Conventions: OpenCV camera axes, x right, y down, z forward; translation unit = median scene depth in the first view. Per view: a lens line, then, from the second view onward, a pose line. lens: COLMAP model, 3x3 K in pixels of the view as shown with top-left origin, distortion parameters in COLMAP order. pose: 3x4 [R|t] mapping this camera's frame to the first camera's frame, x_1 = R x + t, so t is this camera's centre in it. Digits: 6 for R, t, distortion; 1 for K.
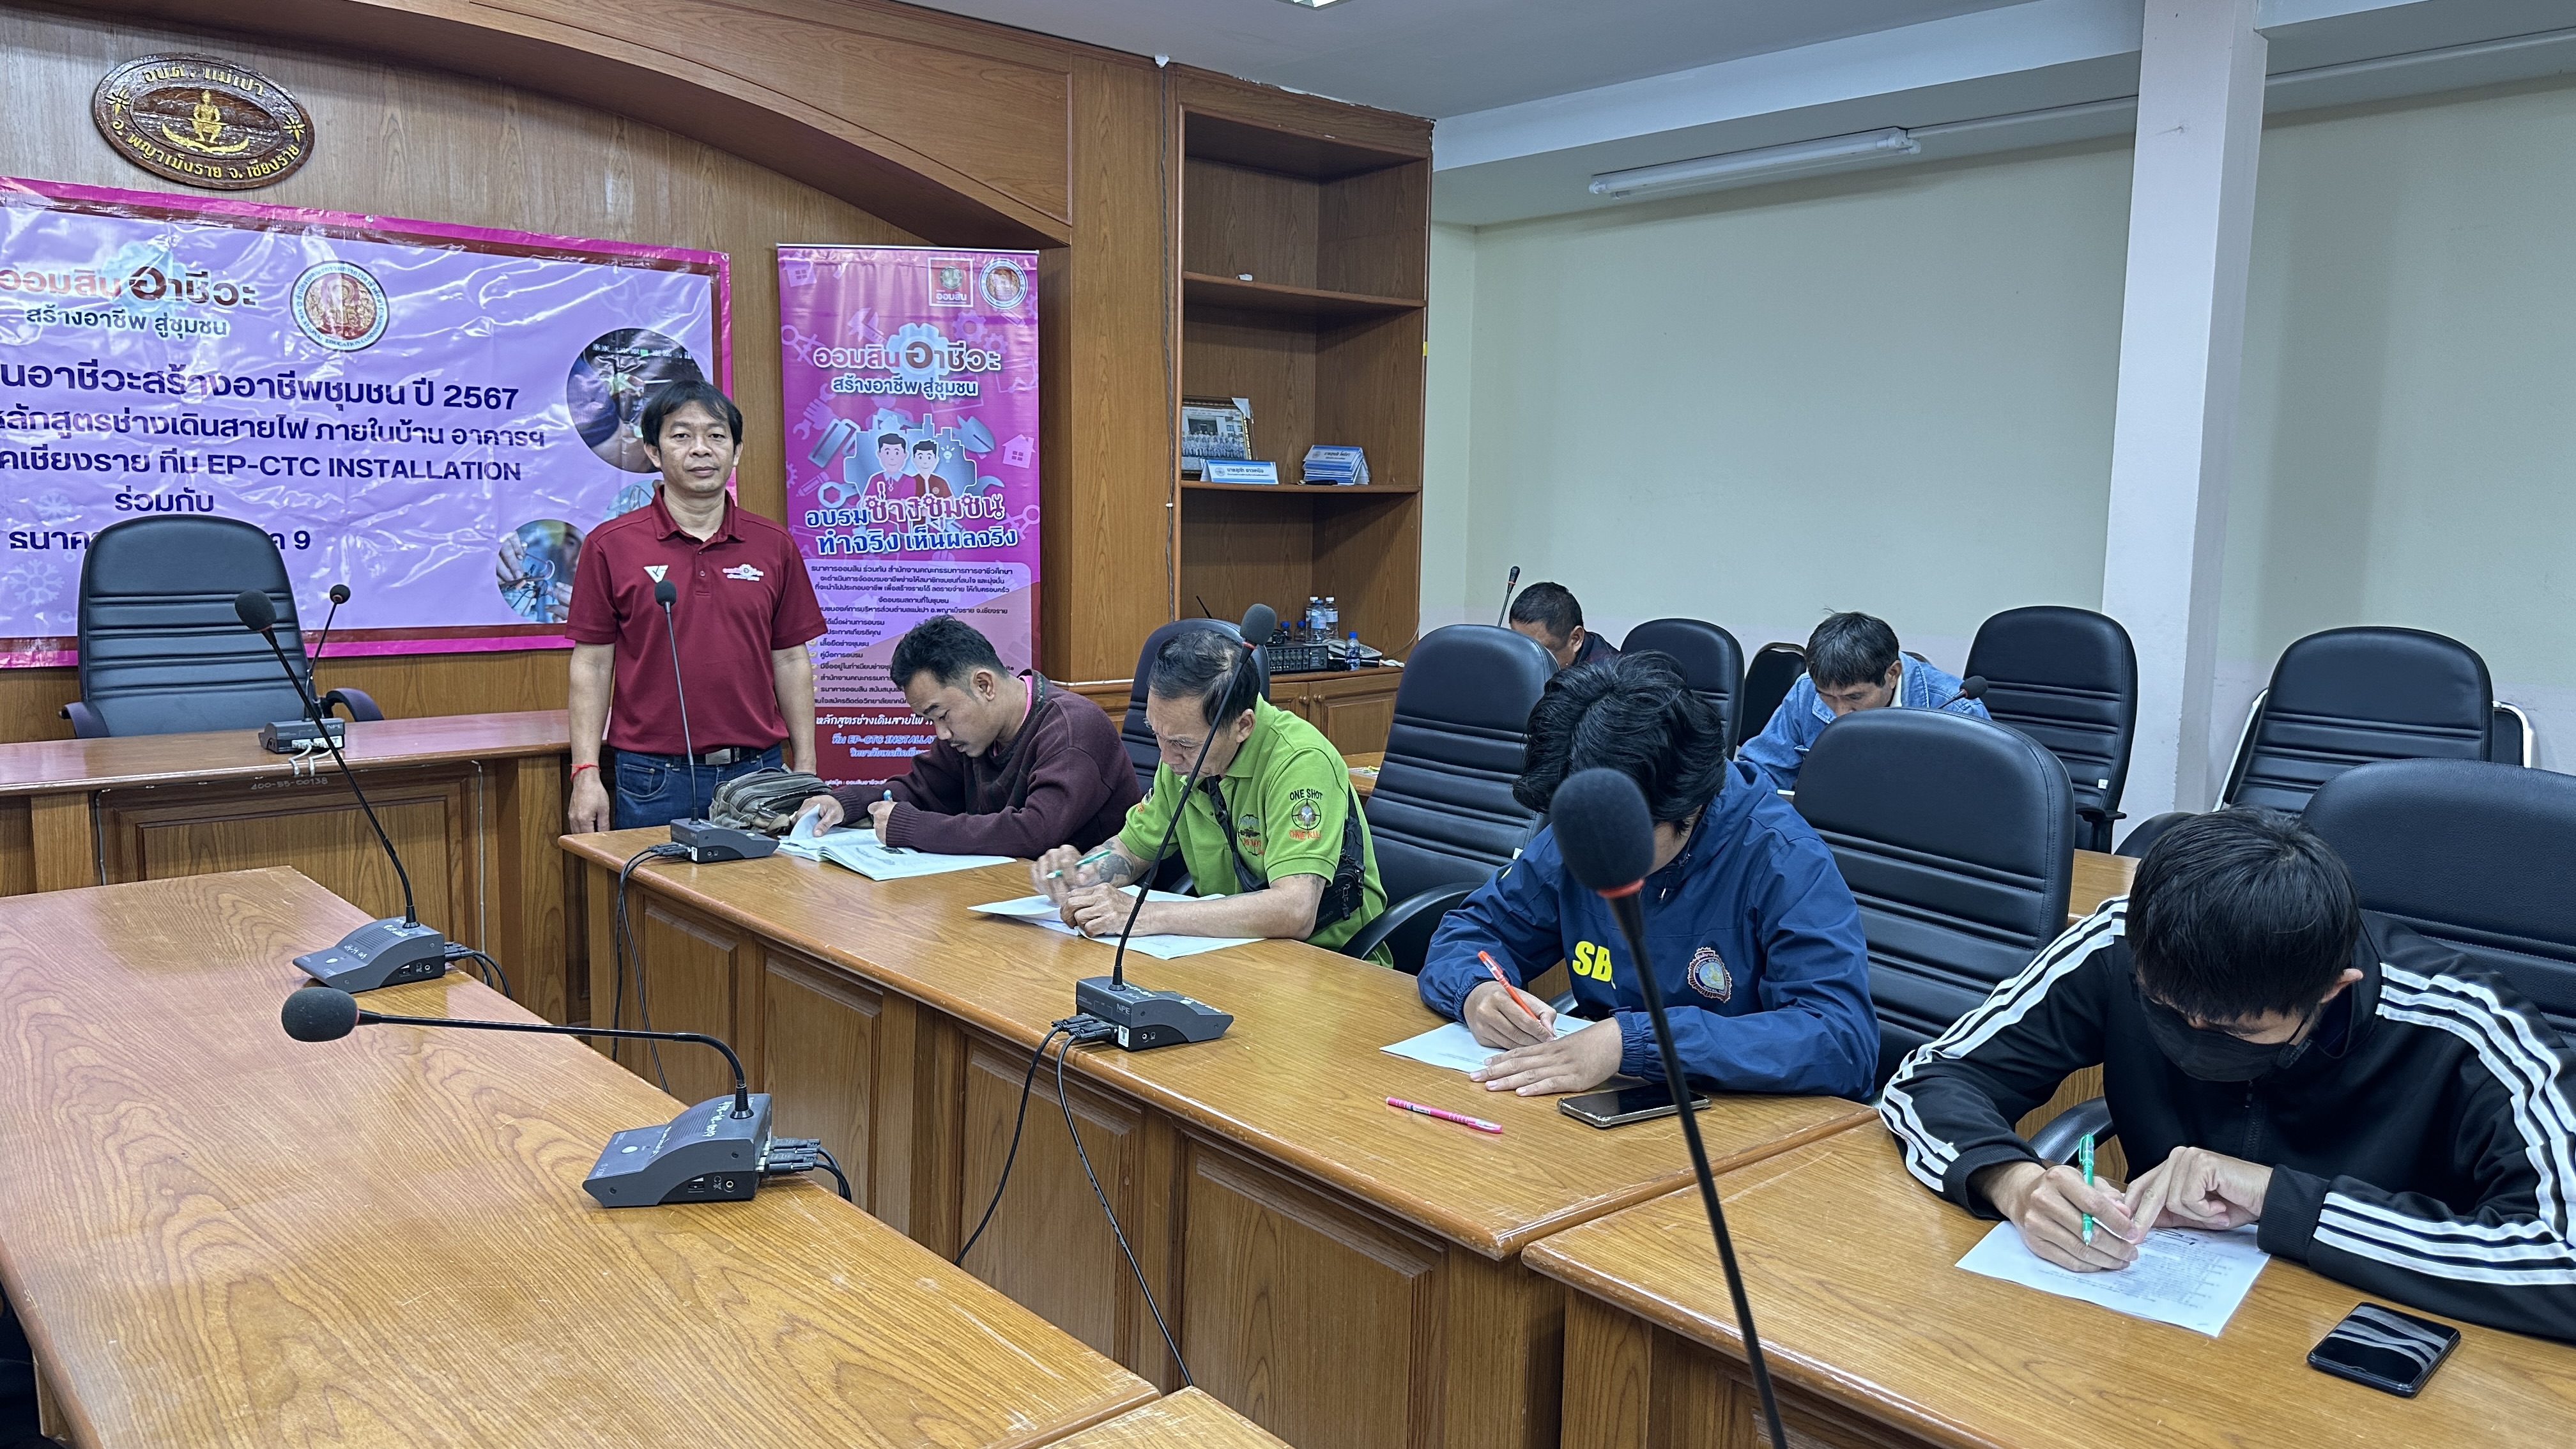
lens RADIAL K [[1843.7, 0, 1306.9], [0, 1843.7, 757.9], [0, 0, 1]] dist [0.041696, -0.071526]
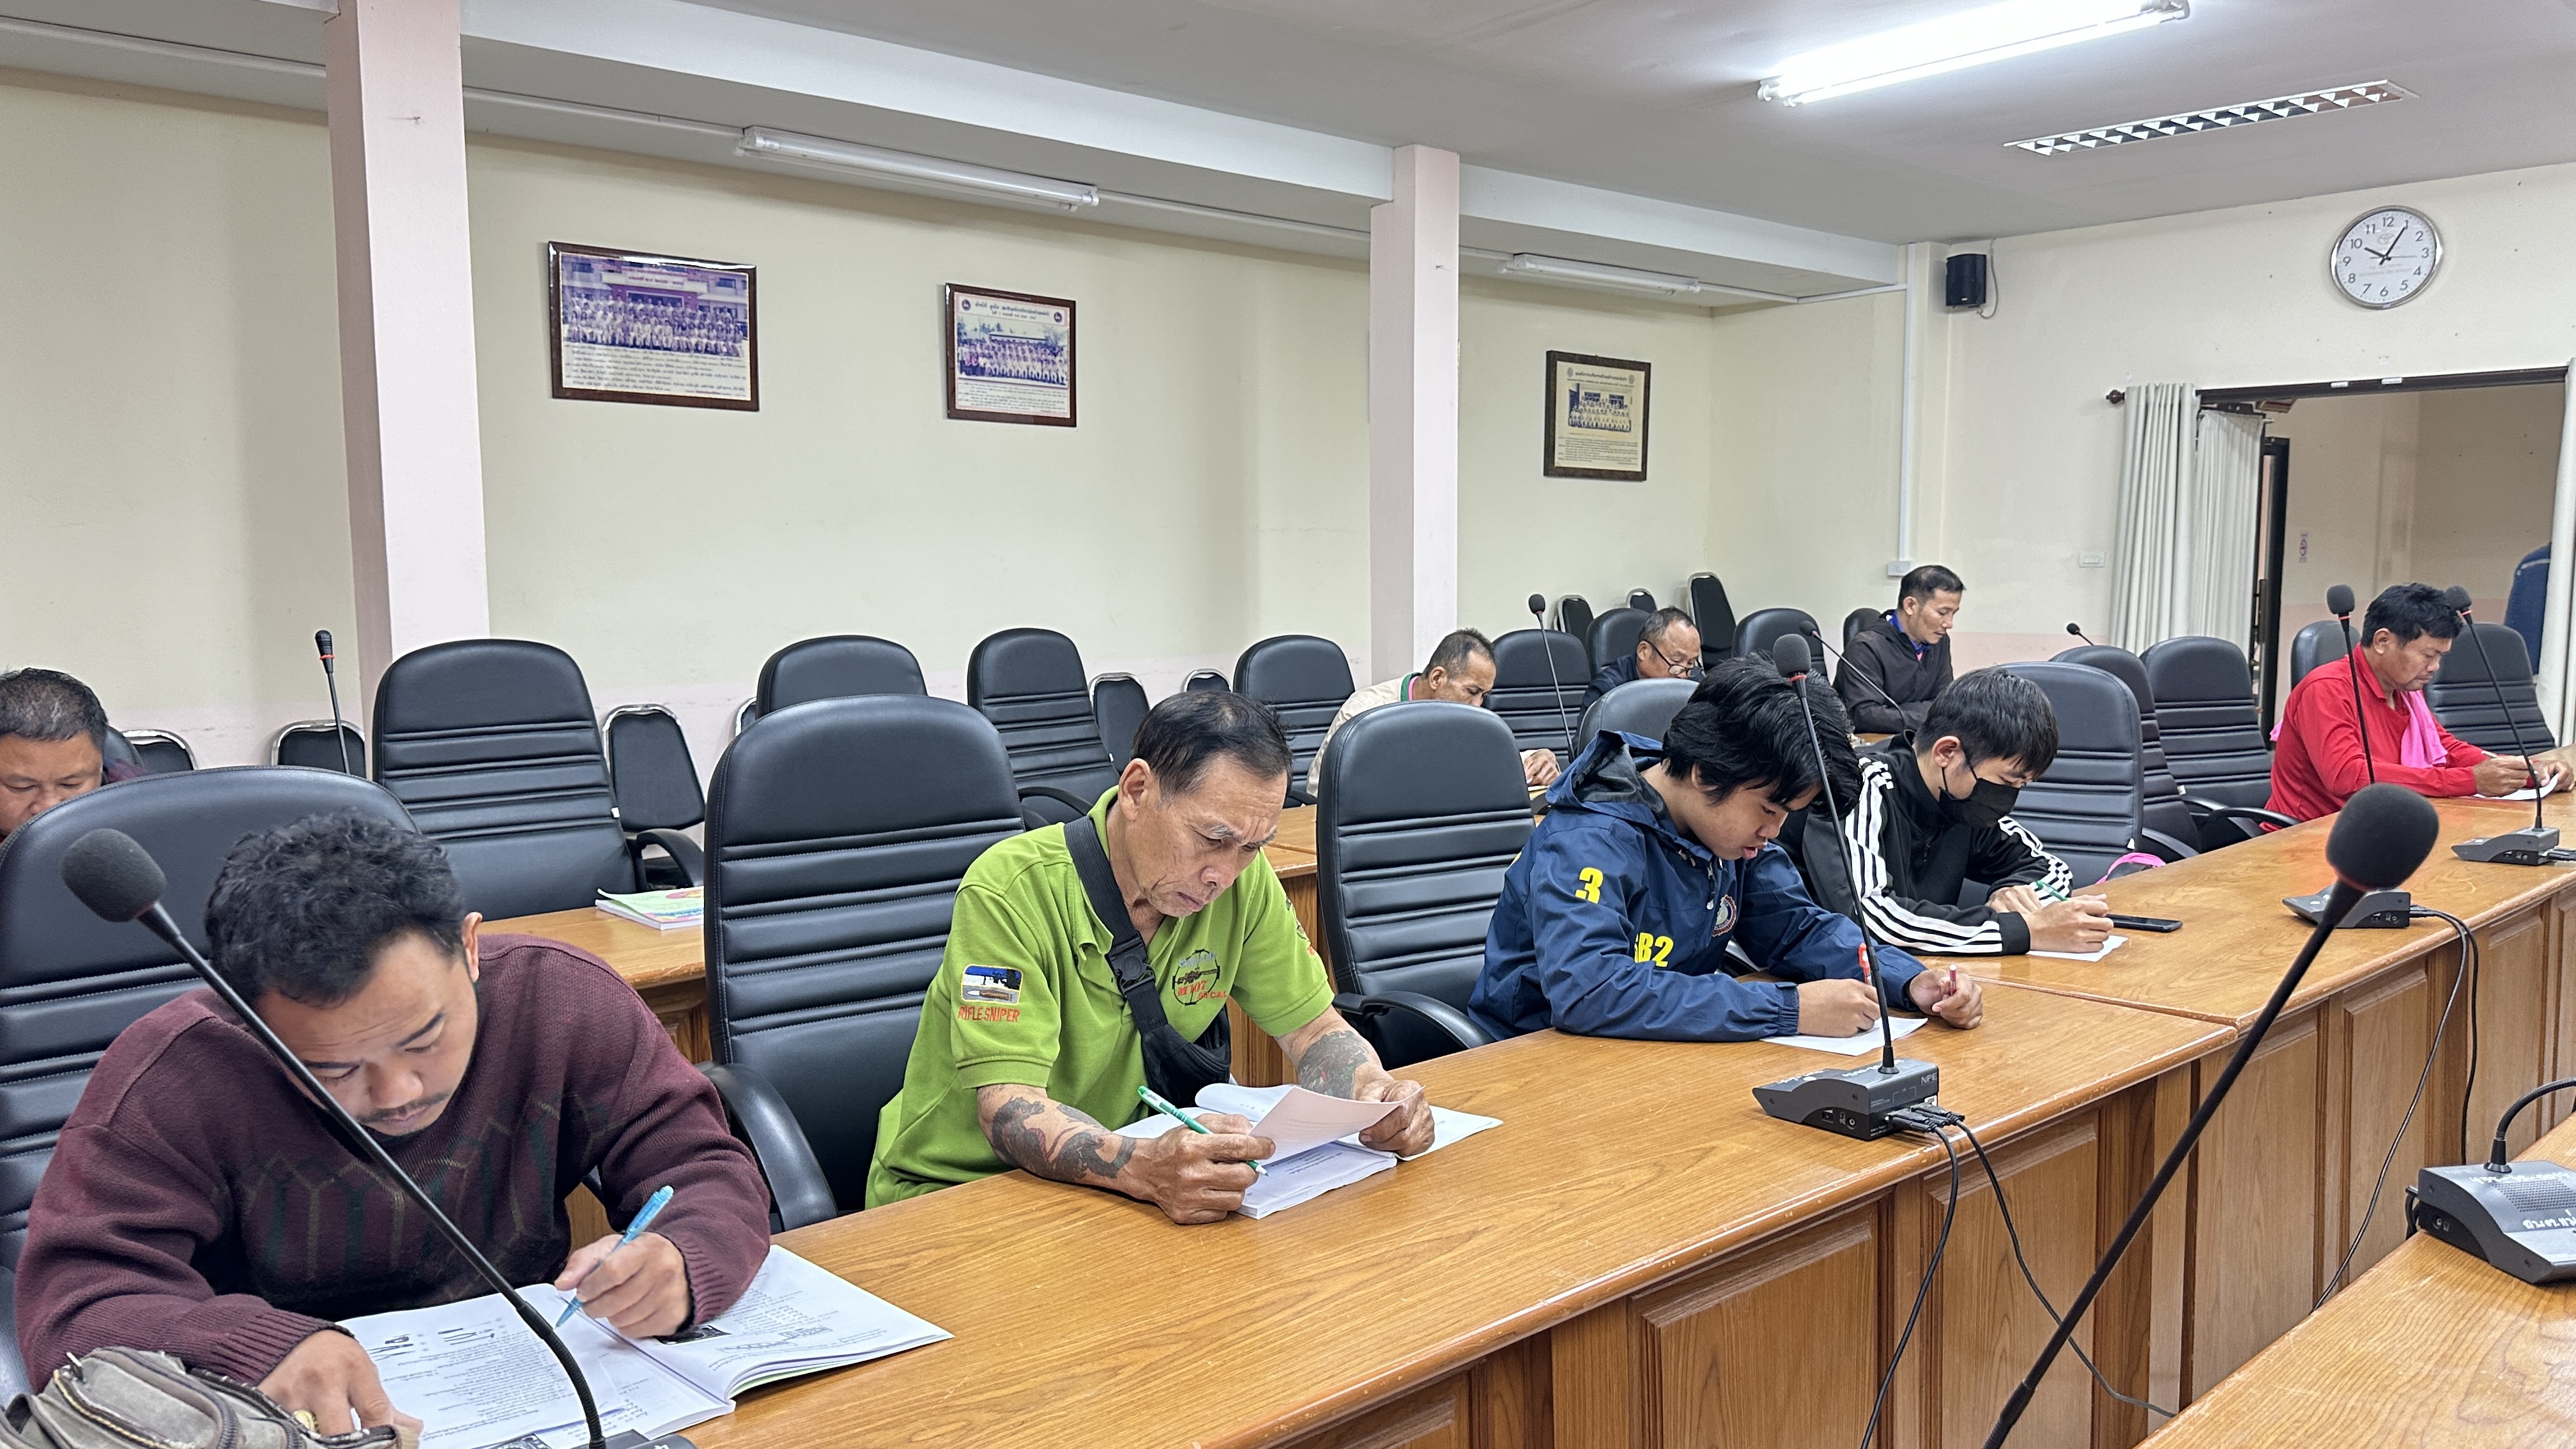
lens RADIAL K [[1843.7, 0, 1292.3], [0, 1843.7, 723.8], [0, 0, 1]] dist [0.041696, -0.071526]
pose [[-0.000608, -0.106965, 0.994263, -0.396223], [0.155089, 0.982223, 0.105765, -0.069136], [-0.987900, 0.154264, 0.015992, 0.522551]]
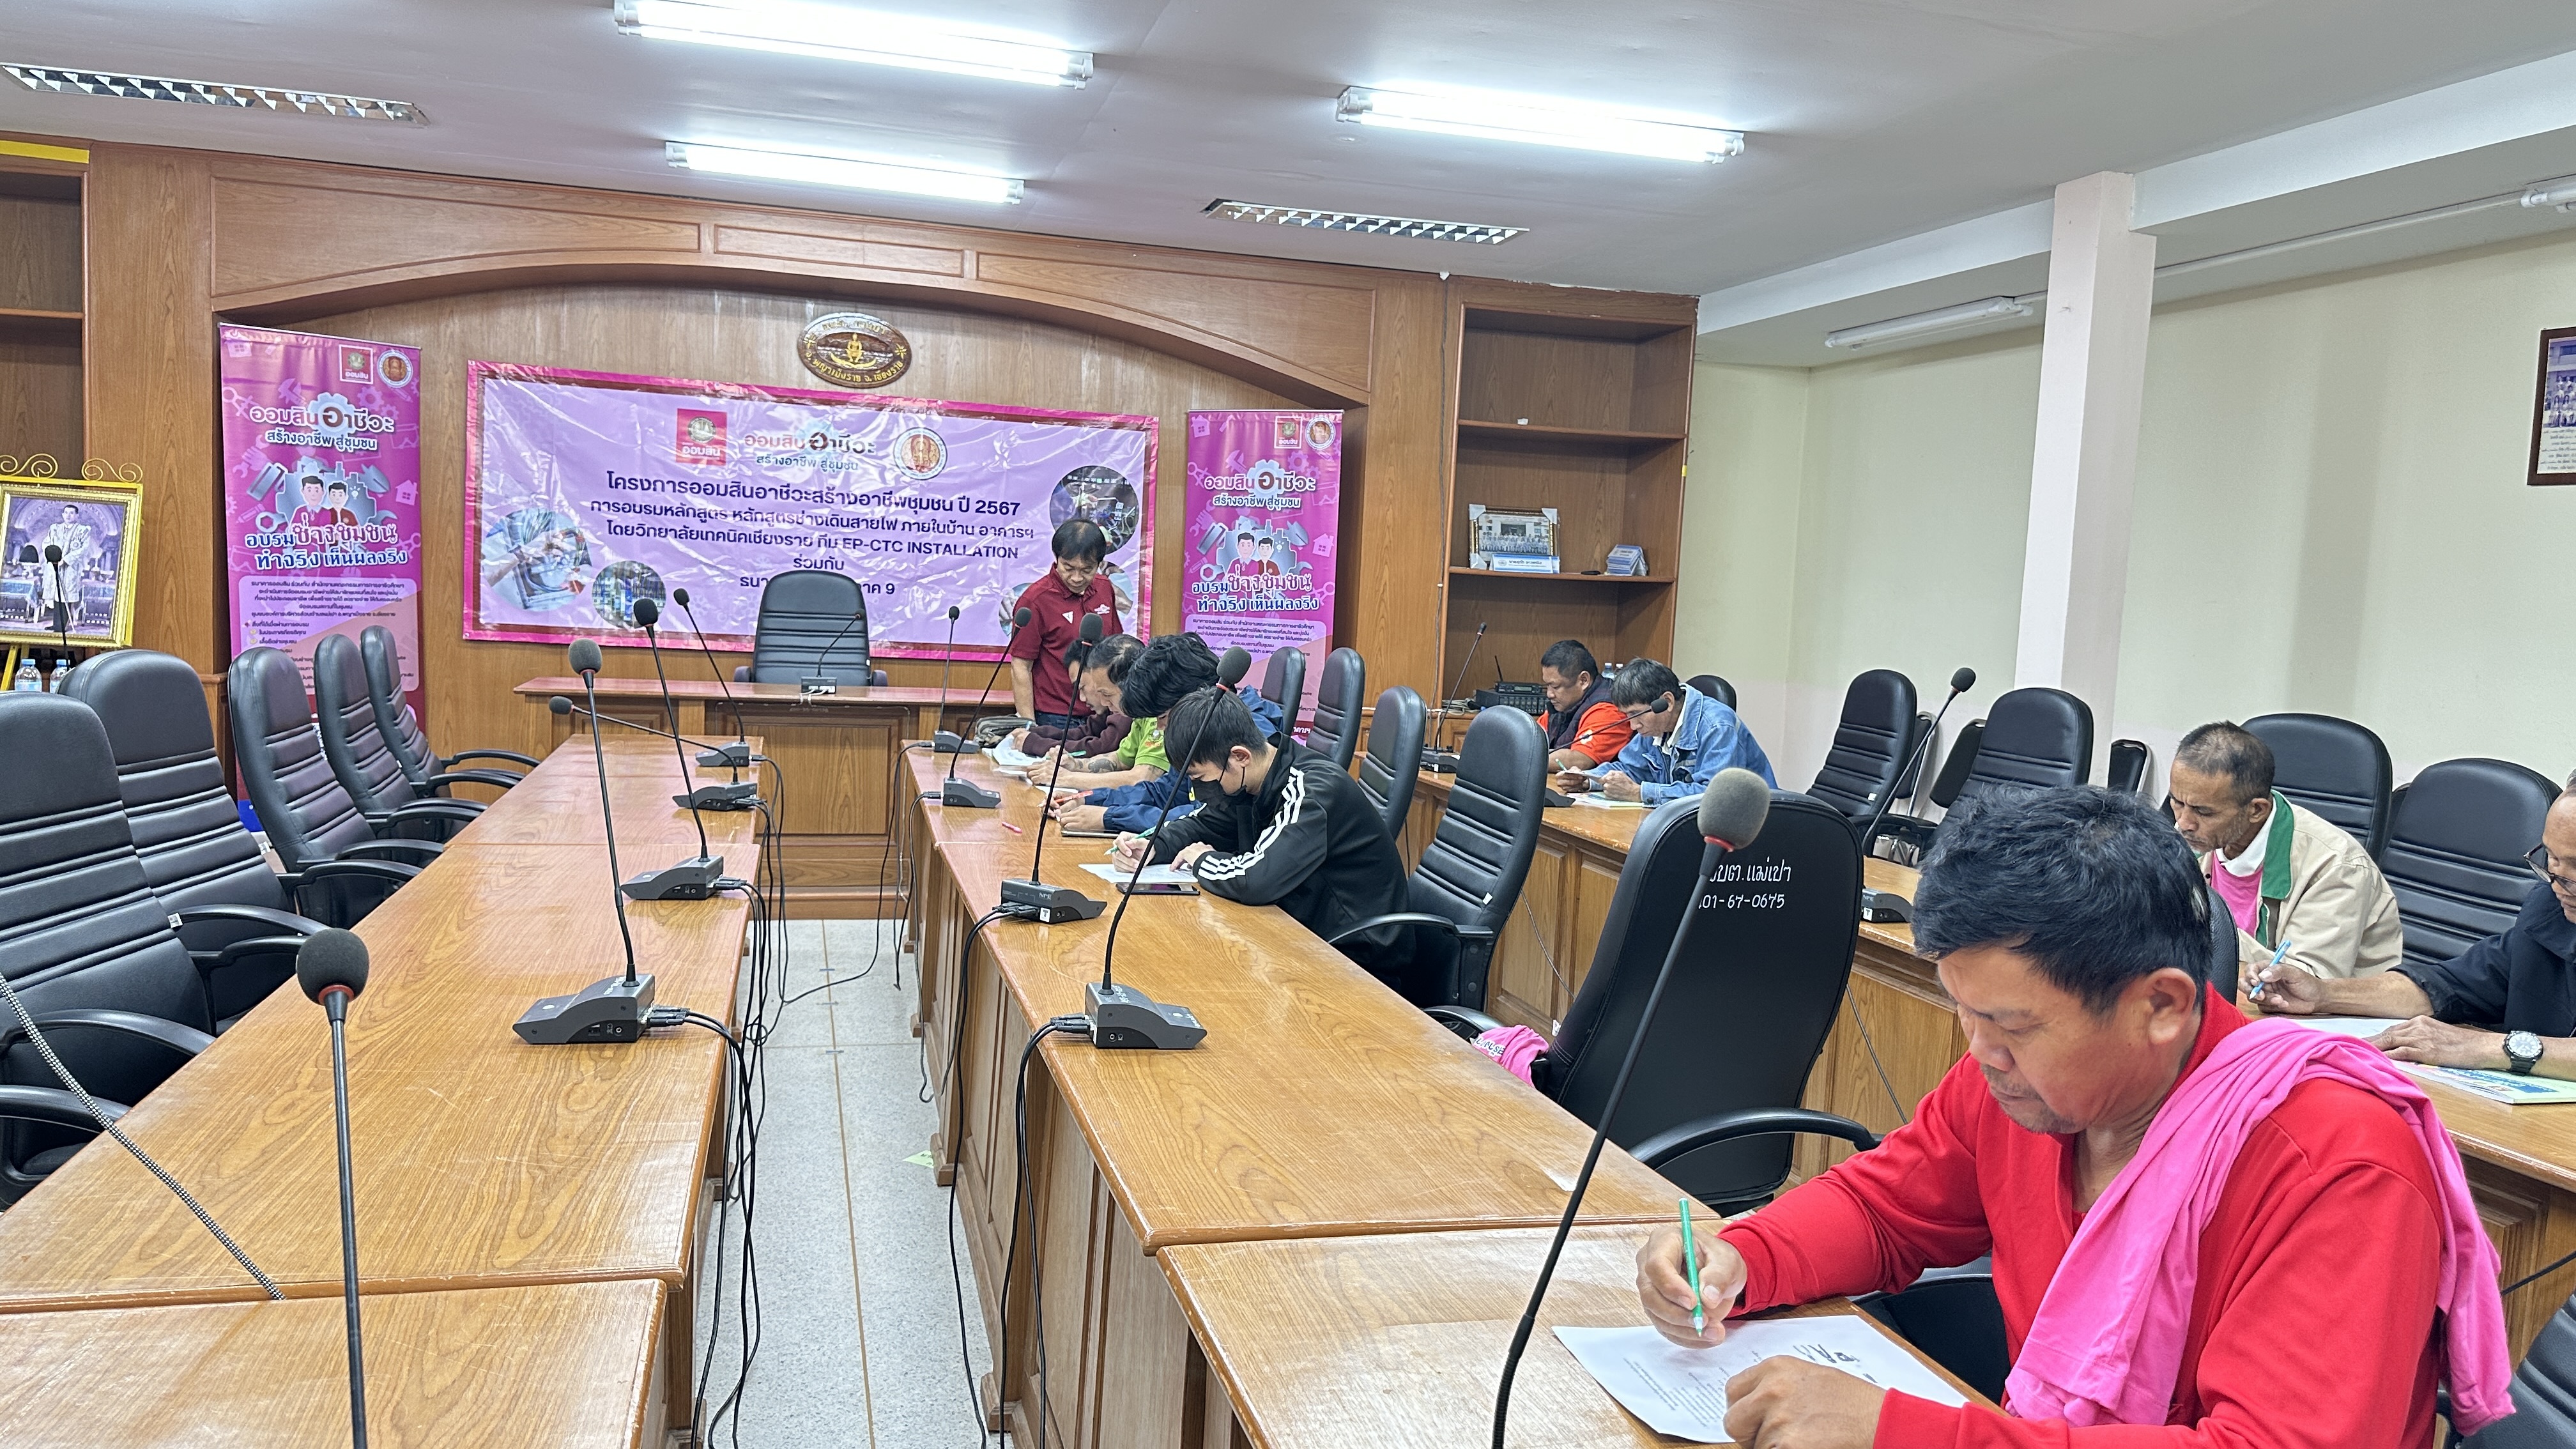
lens RADIAL K [[1843.7, 0, 1278.3], [0, 1843.7, 796.0], [0, 0, 1]] dist [0.041696, -0.071526]
pose [[0.895908, 0.078529, -0.437244, 0.514778], [-0.091738, 0.995741, -0.009135, 0.053397], [0.434664, 0.048296, 0.899297, -0.353816]]
